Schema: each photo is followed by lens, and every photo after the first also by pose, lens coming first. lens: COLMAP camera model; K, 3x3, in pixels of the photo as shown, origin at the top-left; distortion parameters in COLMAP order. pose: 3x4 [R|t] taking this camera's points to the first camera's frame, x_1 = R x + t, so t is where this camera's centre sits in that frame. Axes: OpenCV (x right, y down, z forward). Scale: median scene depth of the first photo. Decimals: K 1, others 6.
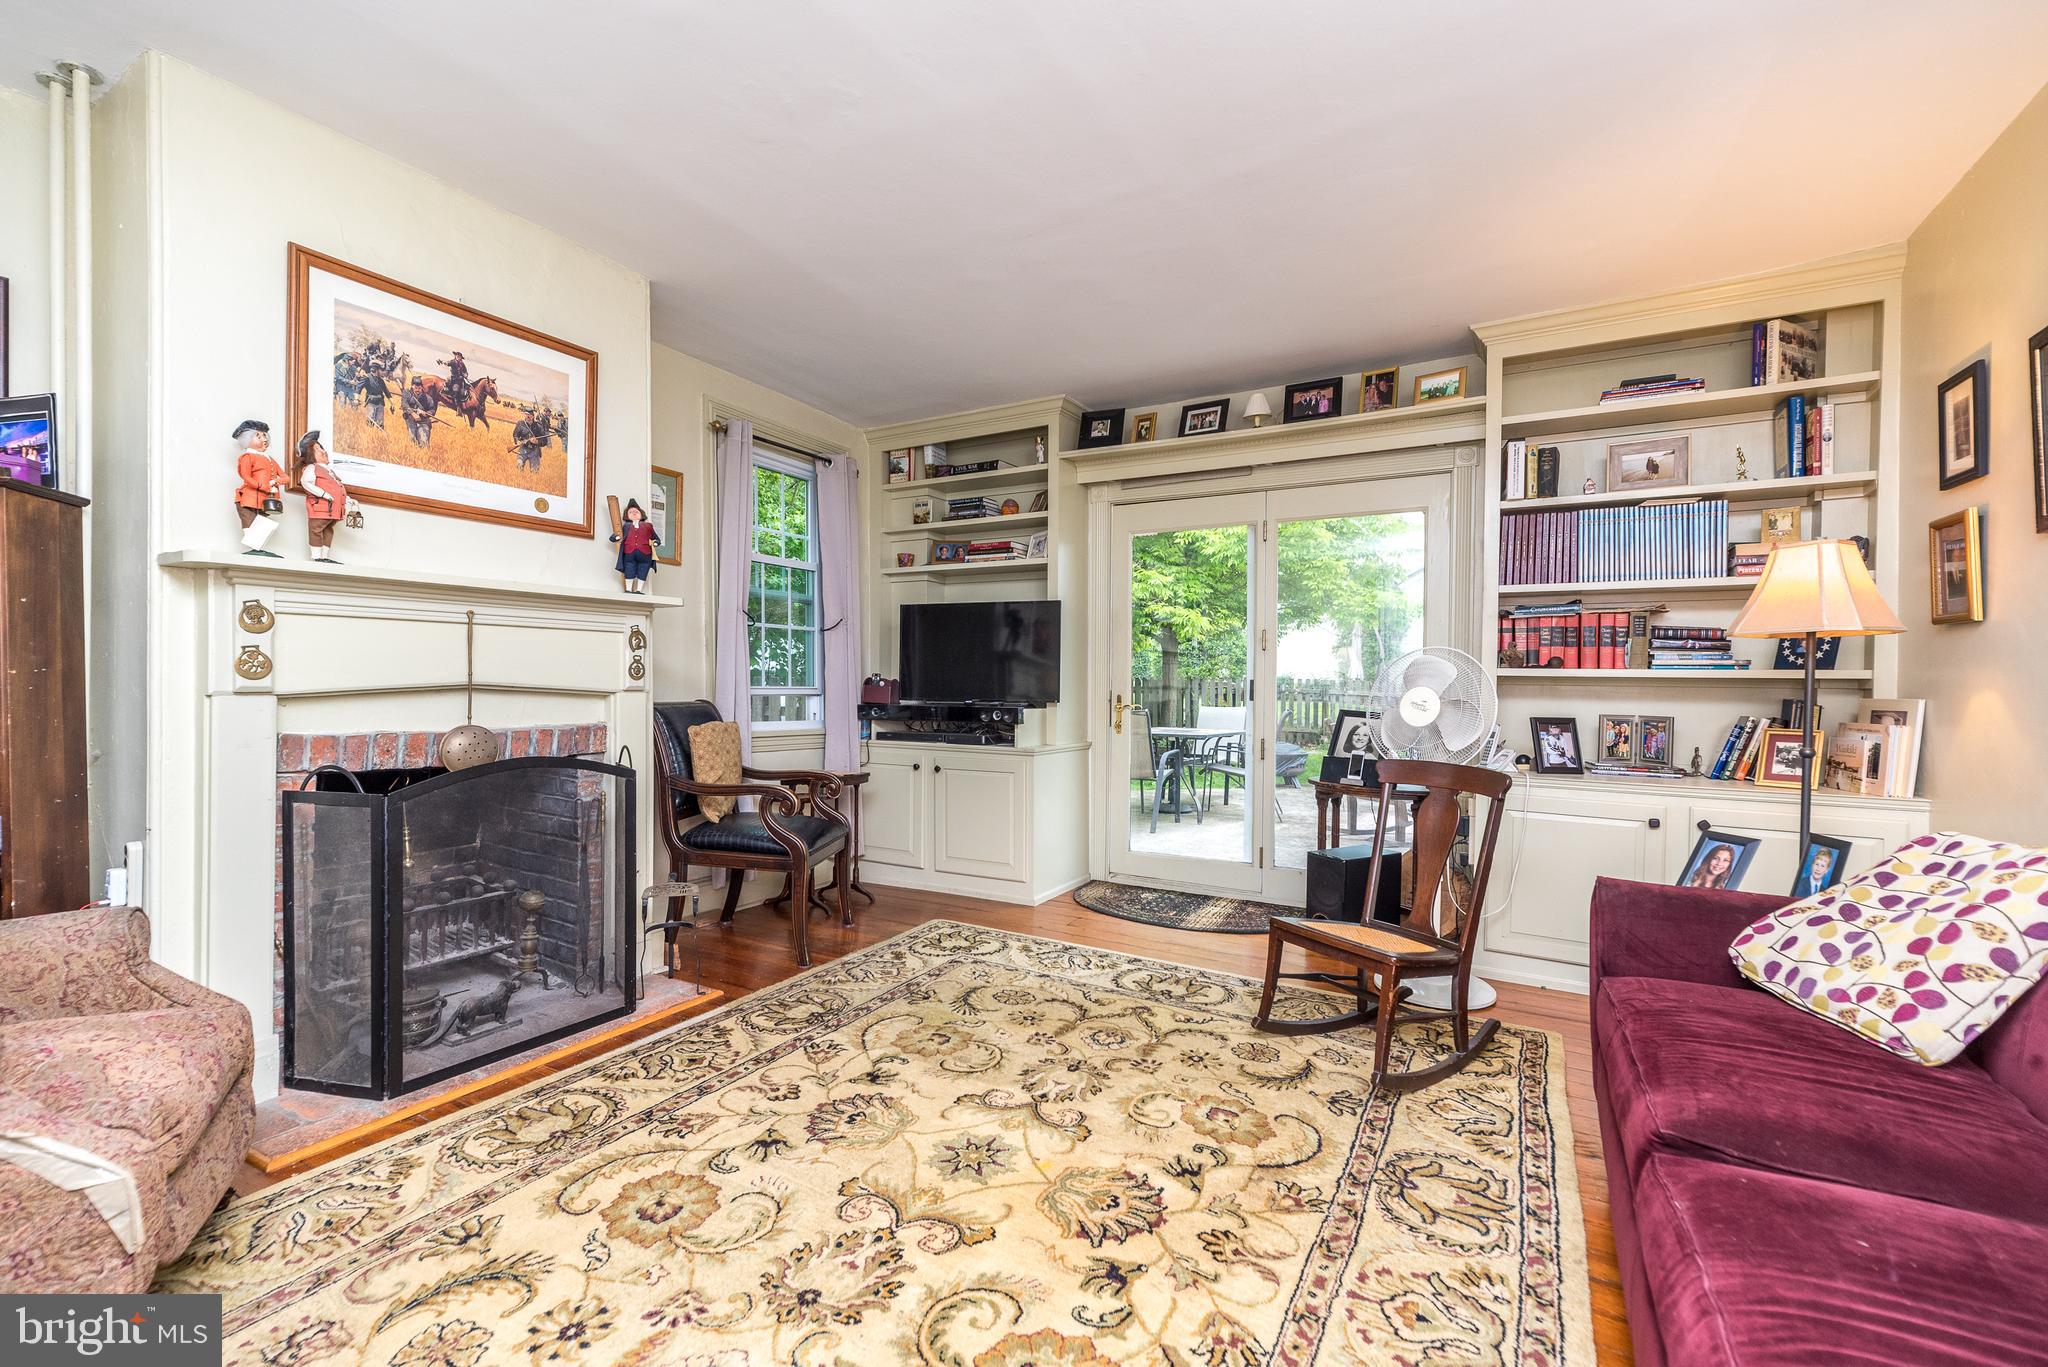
lens RADIAL K [[886.1, 0, 1026.5], [0, 886.1, 683.9], [0, 0, 1]] dist [0.004260, 0.000120]
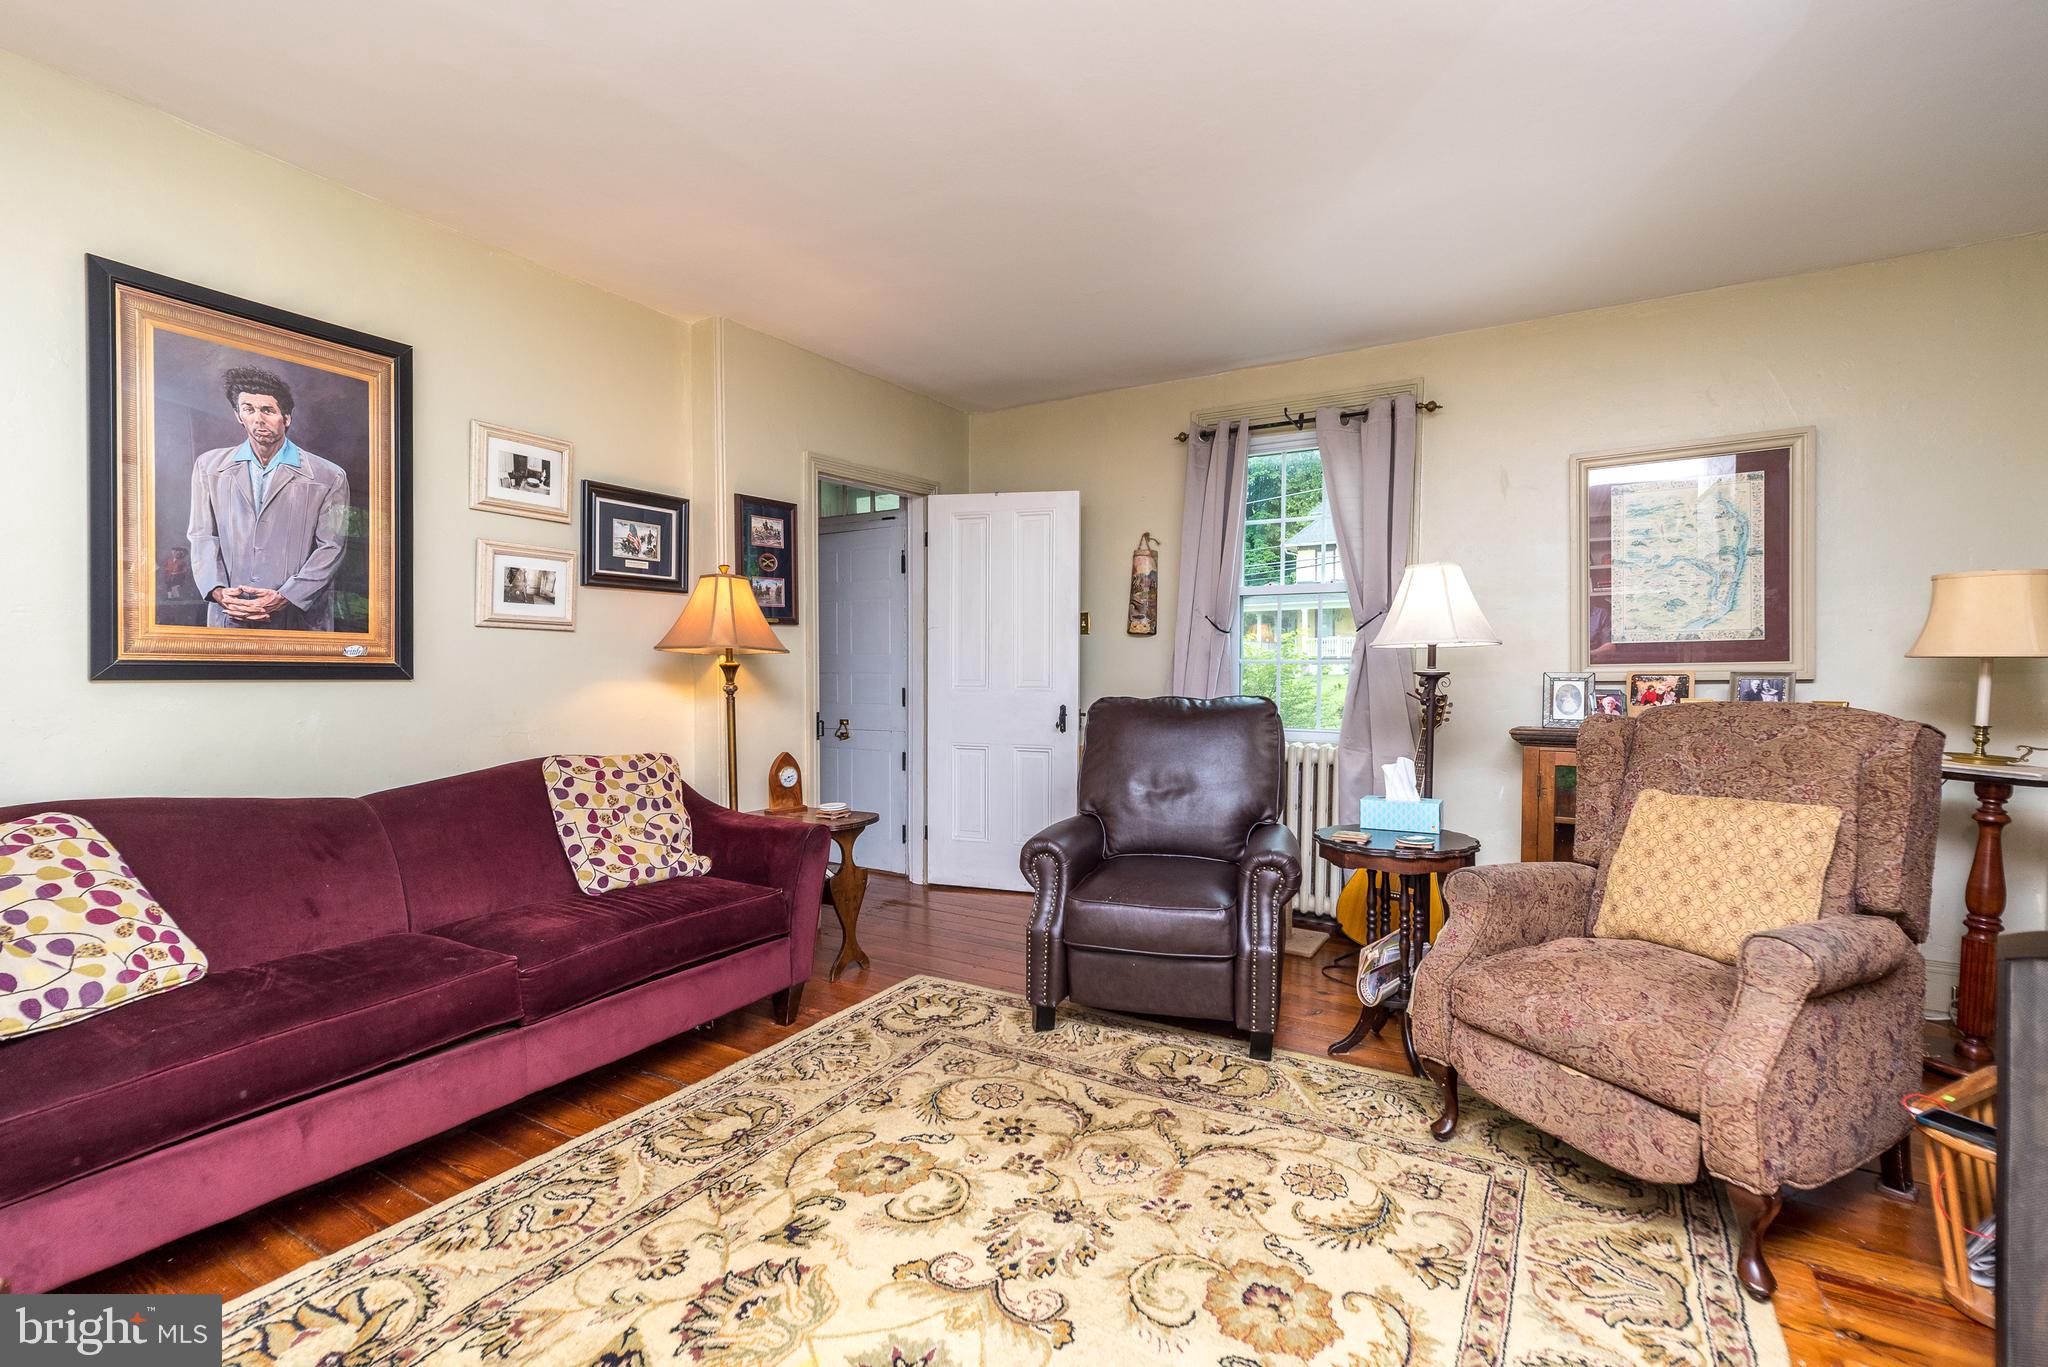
lens RADIAL K [[901.8, 0, 1022.1], [0, 901.8, 687.5], [0, 0, 1]] dist [0.005818, 0.000450]
pose [[-0.999278, -0.008227, 0.037100, -0.121578], [-0.007098, 0.999511, 0.030465, -0.024437], [-0.037333, 0.030179, -0.998847, 1.153197]]
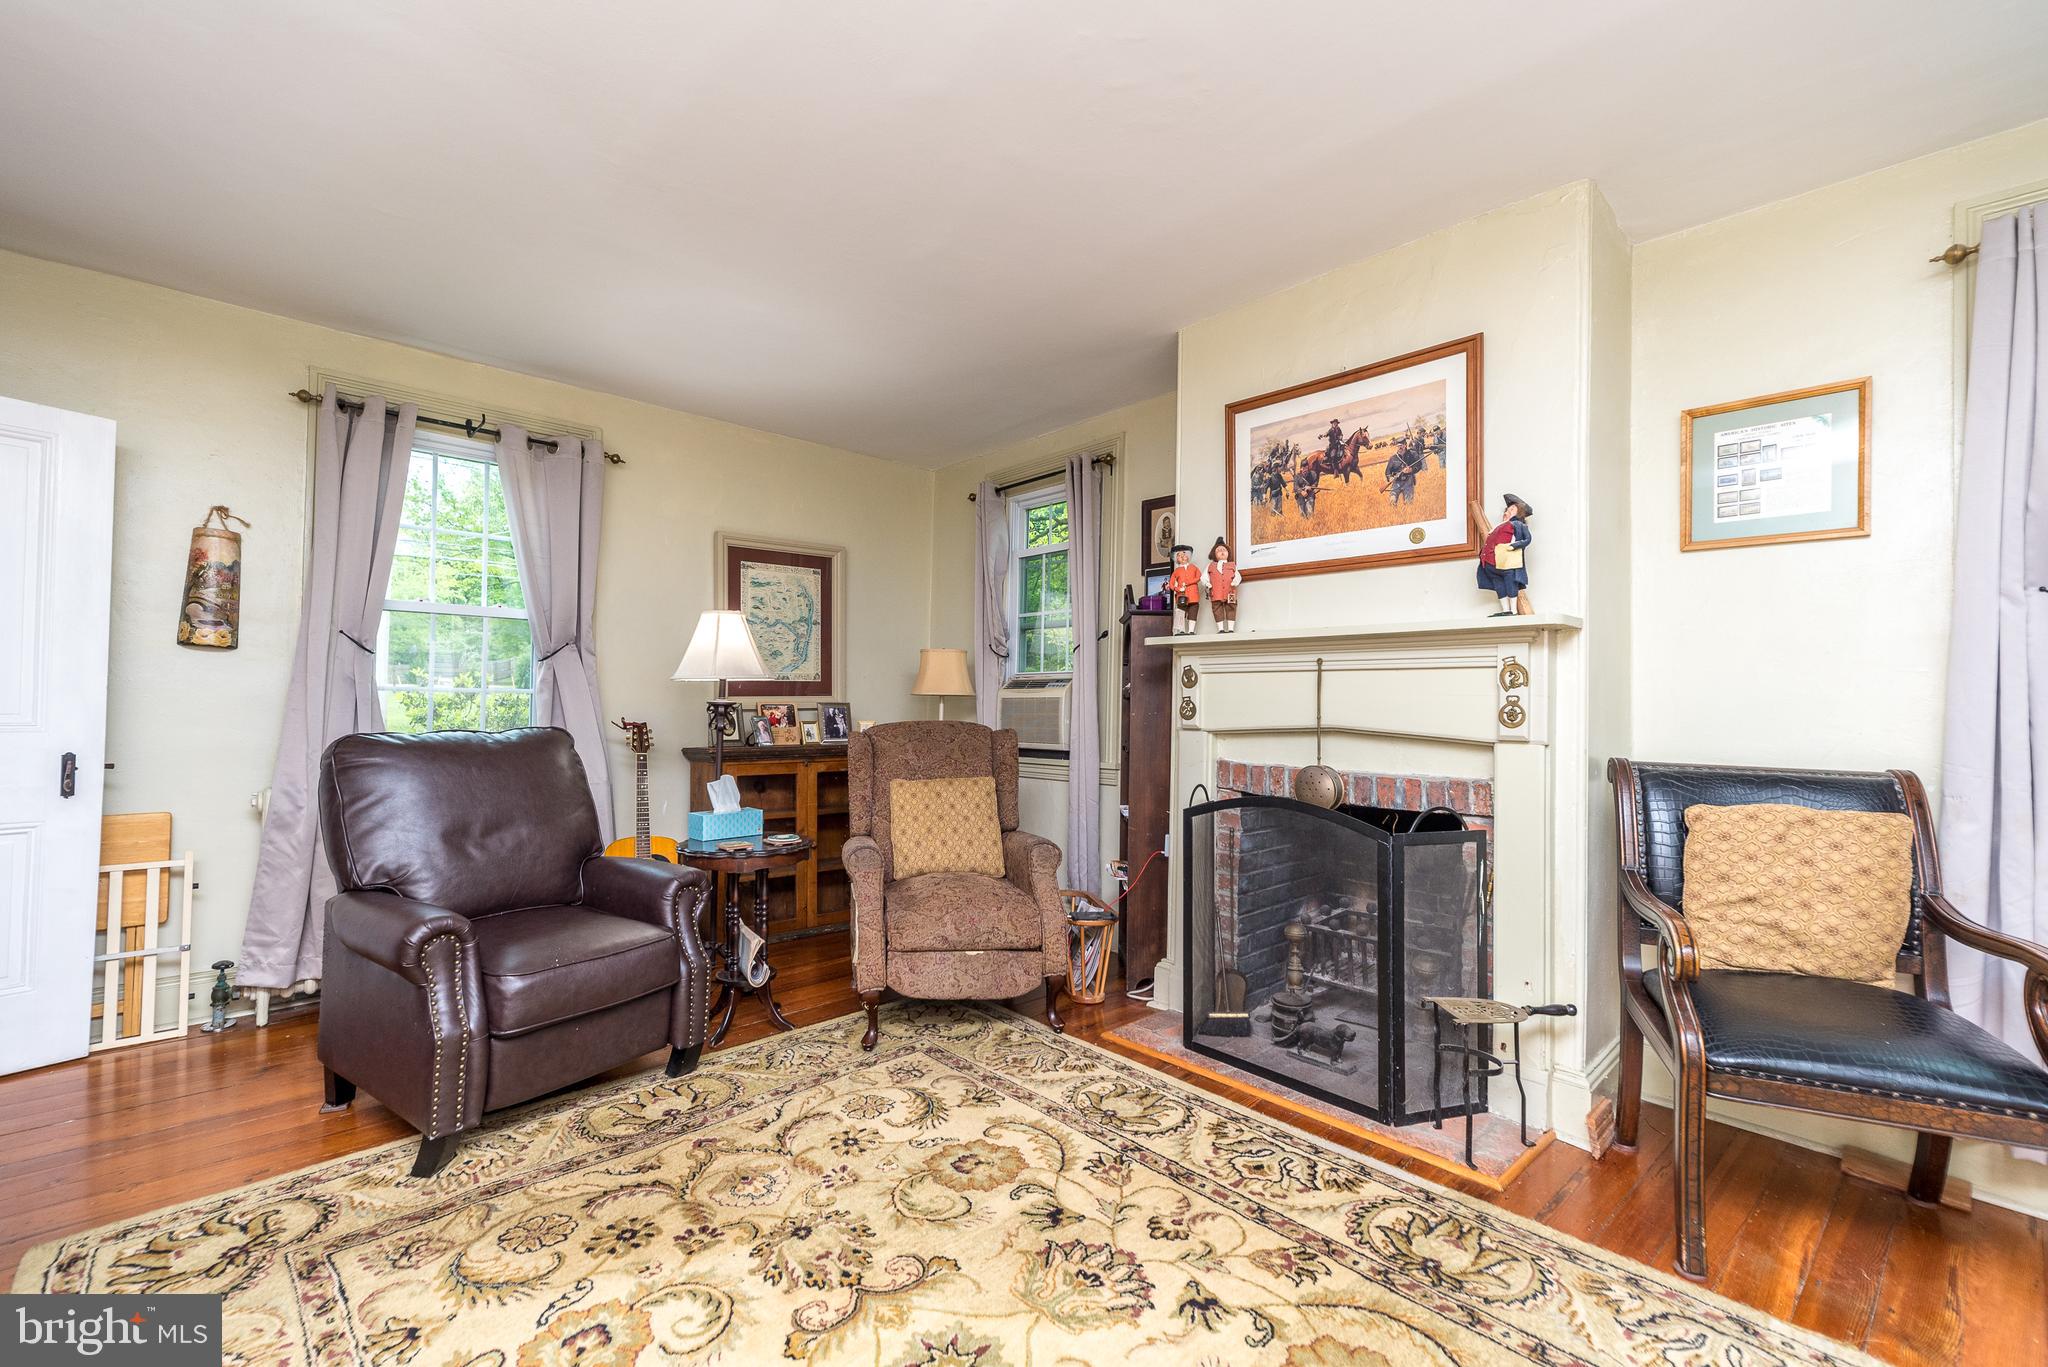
lens RADIAL K [[886.1, 0, 1026.5], [0, 886.1, 683.9], [0, 0, 1]] dist [0.004260, 0.000120]
pose [[-0.306893, -0.030666, -0.951250, 0.440925], [-0.018323, 0.999486, -0.026310, -0.015125], [0.951568, 0.009356, -0.307297, 0.876630]]
